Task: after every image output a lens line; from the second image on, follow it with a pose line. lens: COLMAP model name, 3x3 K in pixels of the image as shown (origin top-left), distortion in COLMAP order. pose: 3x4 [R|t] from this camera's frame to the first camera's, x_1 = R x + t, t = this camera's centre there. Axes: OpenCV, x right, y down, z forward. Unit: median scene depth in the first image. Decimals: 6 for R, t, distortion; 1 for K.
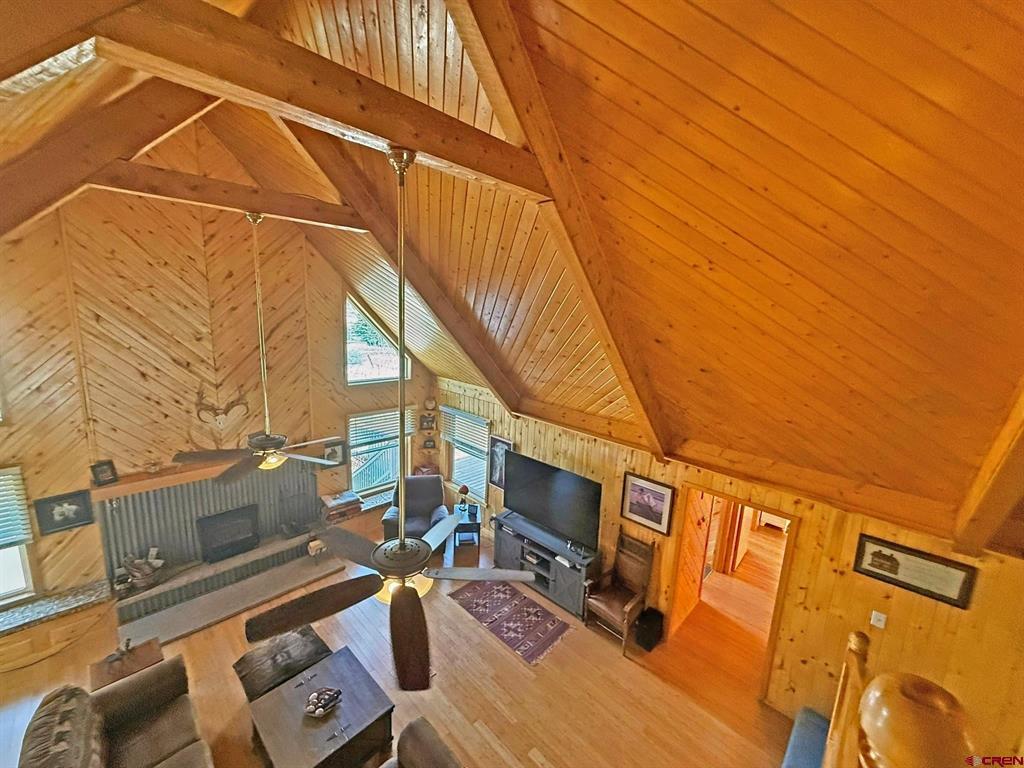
lens RADIAL K [[408.4, 0, 508.9], [0, 408.4, 382.9], [0, 0, 1]] dist [-0.002573, -0.000019]
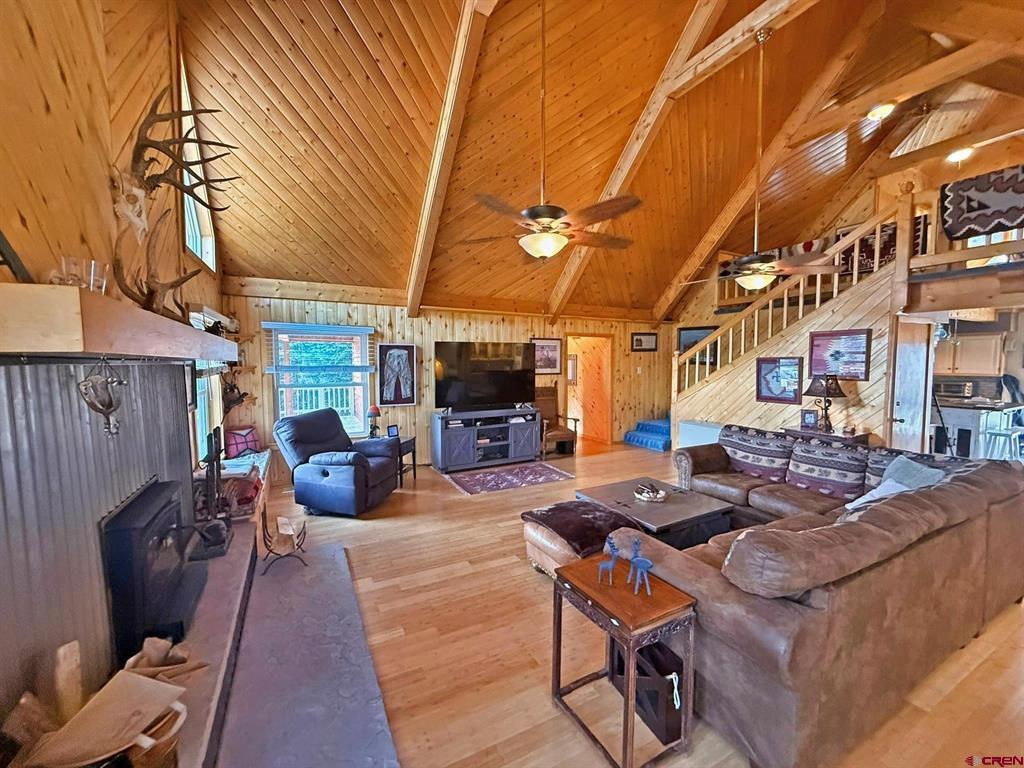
lens RADIAL K [[408.4, 0, 508.9], [0, 408.4, 382.9], [0, 0, 1]] dist [-0.002573, -0.000019]
pose [[0.302477, -0.098725, 0.948030, -0.980959], [0.184839, 0.981816, 0.043269, 0.283649], [-0.935063, 0.162145, 0.315225, 0.658685]]
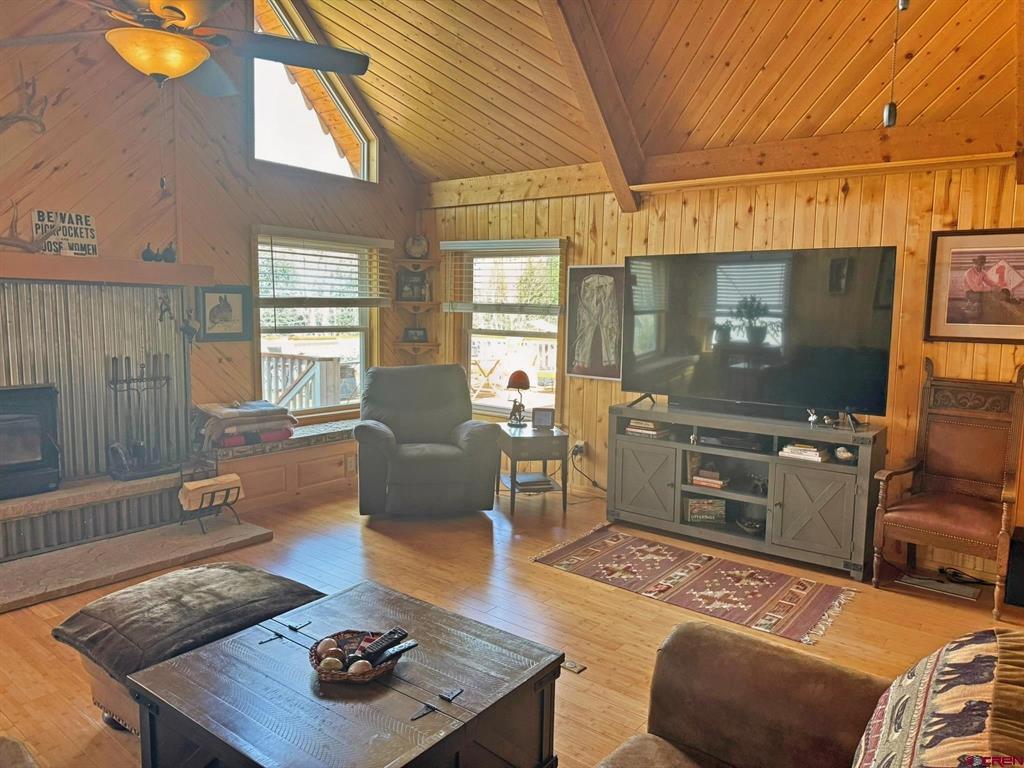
lens RADIAL K [[714.7, 0, 506.3], [0, 714.7, 381.9], [0, 0, 1]] dist [0.083805, -0.122472]
pose [[0.995003, -0.035831, 0.093191, -0.258210], [0.042269, 0.996786, -0.068052, 0.407704], [-0.090453, 0.071651, 0.993320, 0.256027]]
